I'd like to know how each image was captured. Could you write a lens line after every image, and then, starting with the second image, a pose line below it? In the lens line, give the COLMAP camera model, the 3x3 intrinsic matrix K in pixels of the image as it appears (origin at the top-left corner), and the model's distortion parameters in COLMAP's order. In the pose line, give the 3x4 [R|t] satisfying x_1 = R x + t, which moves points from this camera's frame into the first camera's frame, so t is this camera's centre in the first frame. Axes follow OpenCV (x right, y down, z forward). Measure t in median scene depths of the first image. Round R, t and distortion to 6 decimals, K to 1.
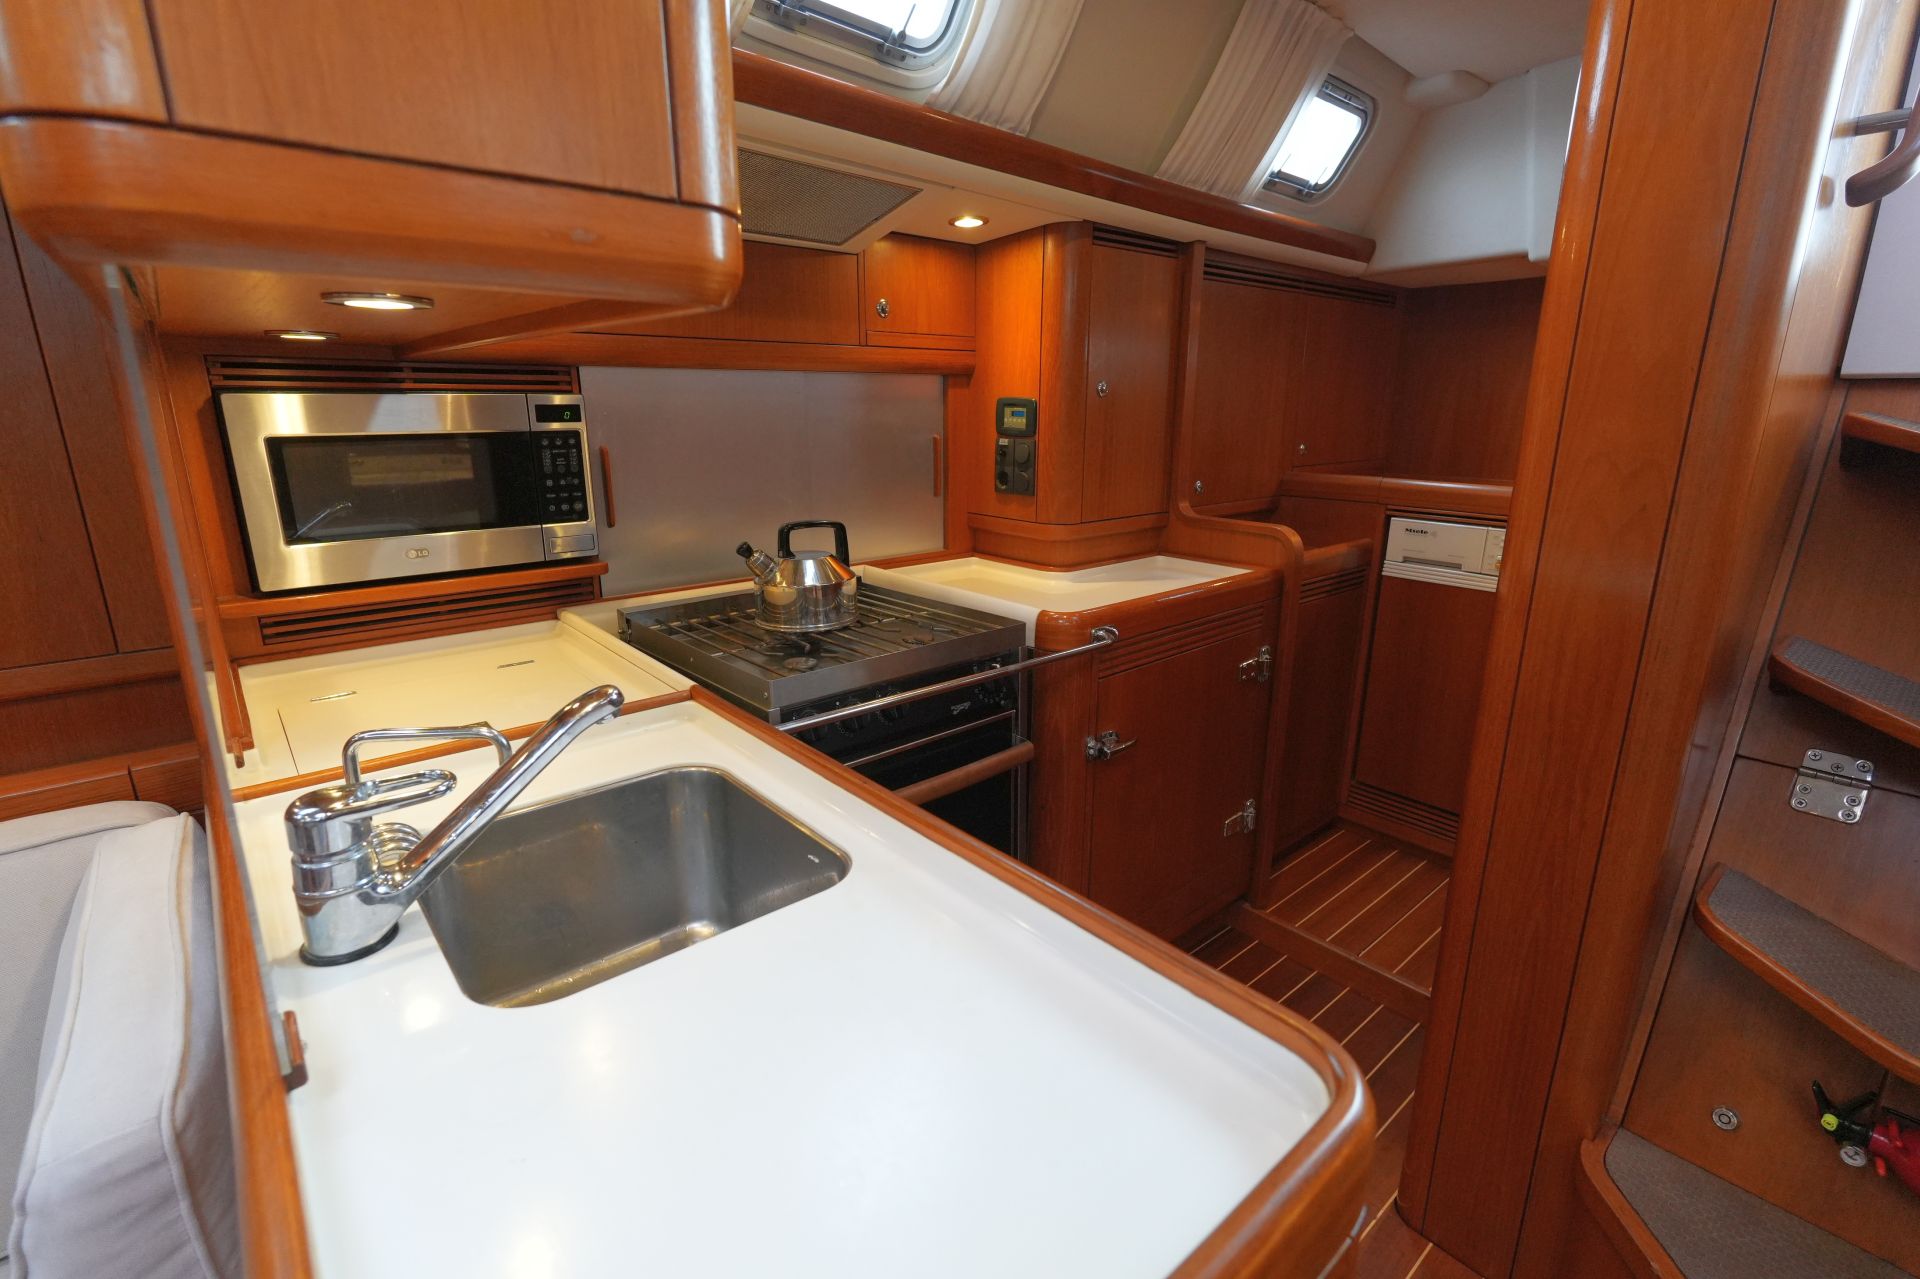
lens RADIAL K [[882.9, 0, 959.5], [0, 882.9, 631.2], [0, 0, 1]] dist [0.000633, -0.000110]
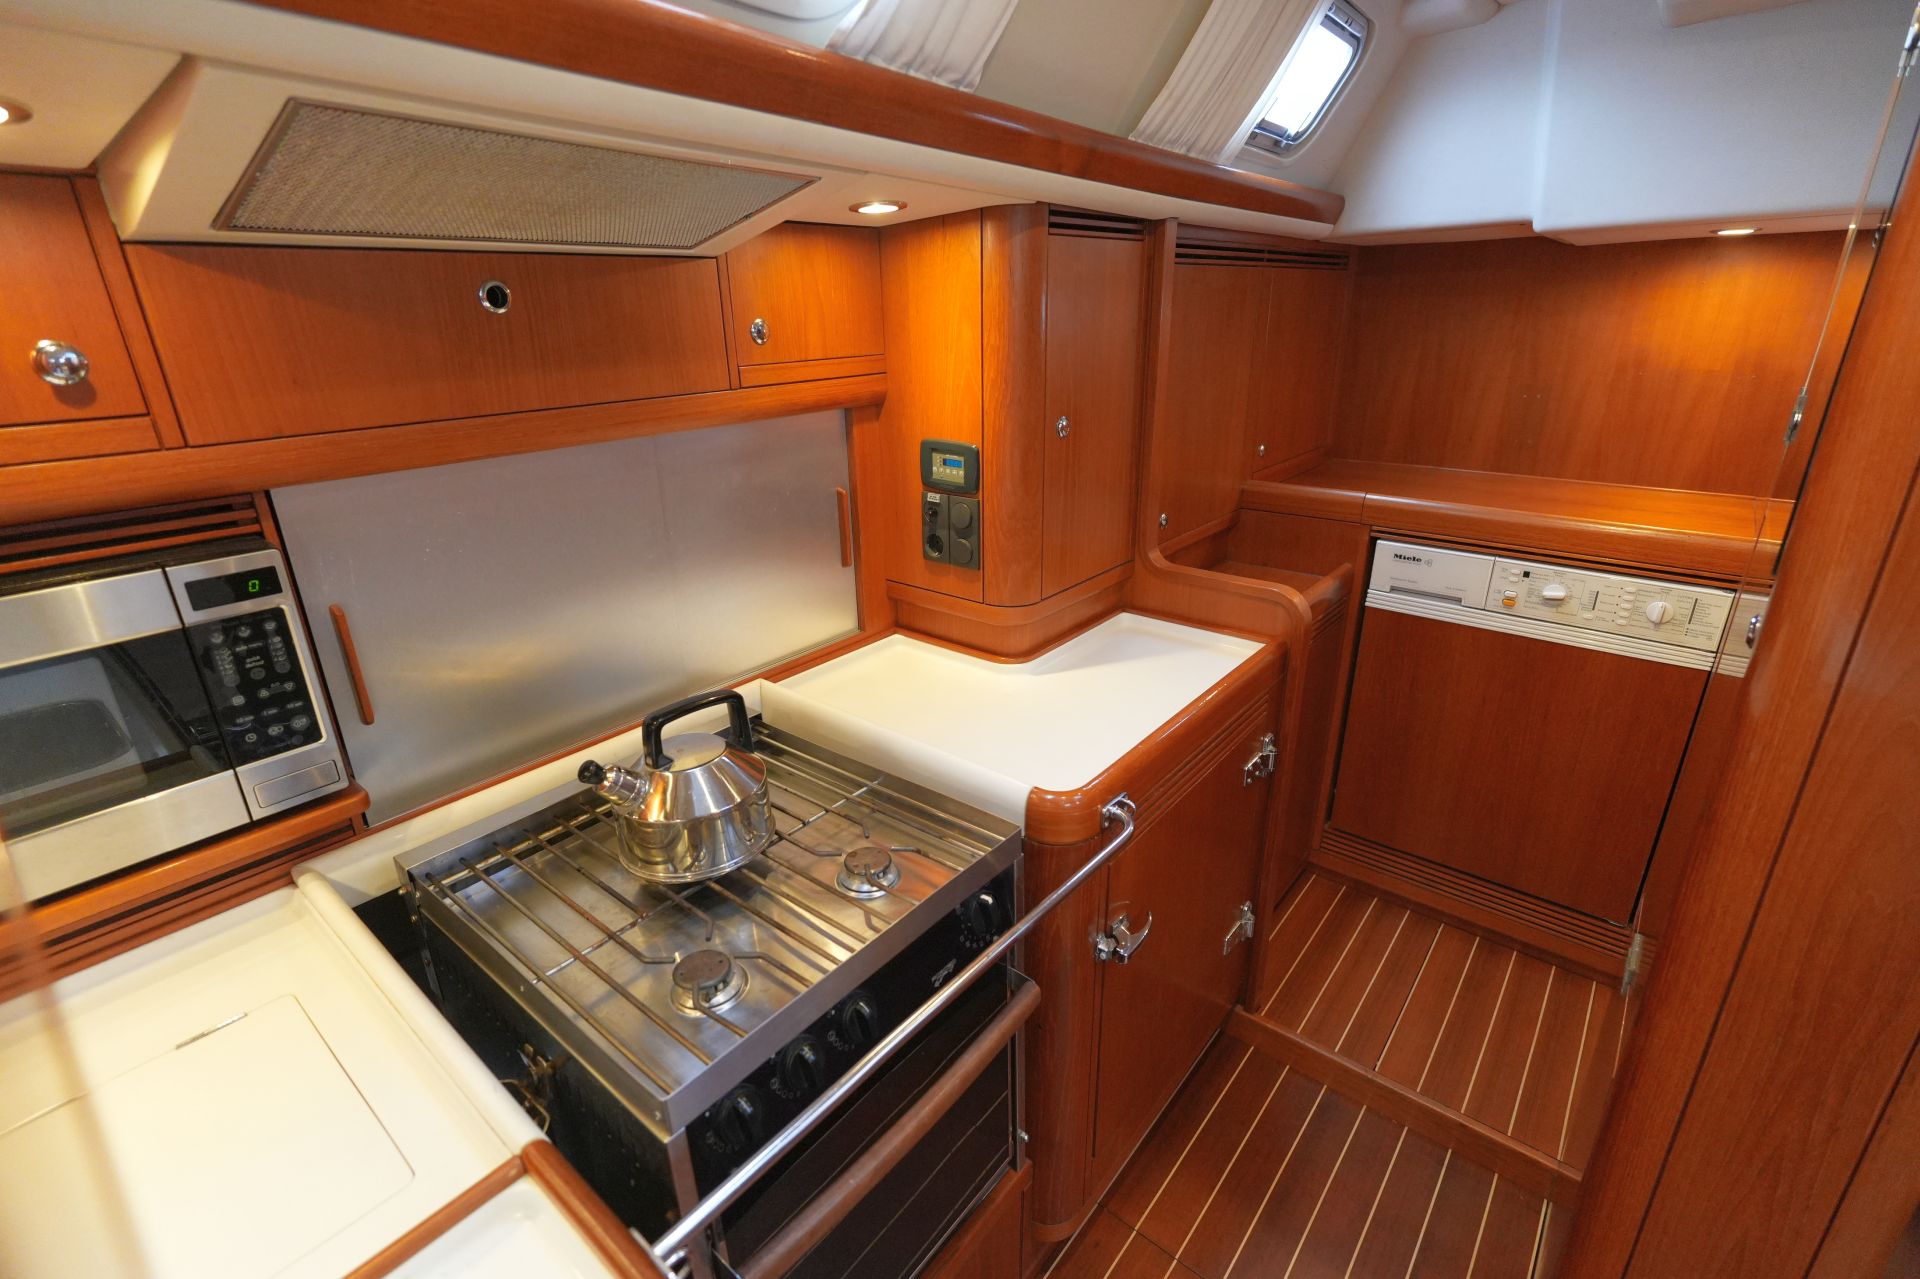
lens RADIAL K [[882.9, 0, 959.5], [0, 882.9, 631.2], [0, 0, 1]] dist [0.000633, -0.000110]
pose [[0.985779, -0.077716, 0.148995, -0.050476], [0.062285, 0.992459, 0.105576, -0.184832], [-0.156076, -0.094794, 0.983186, 0.253168]]
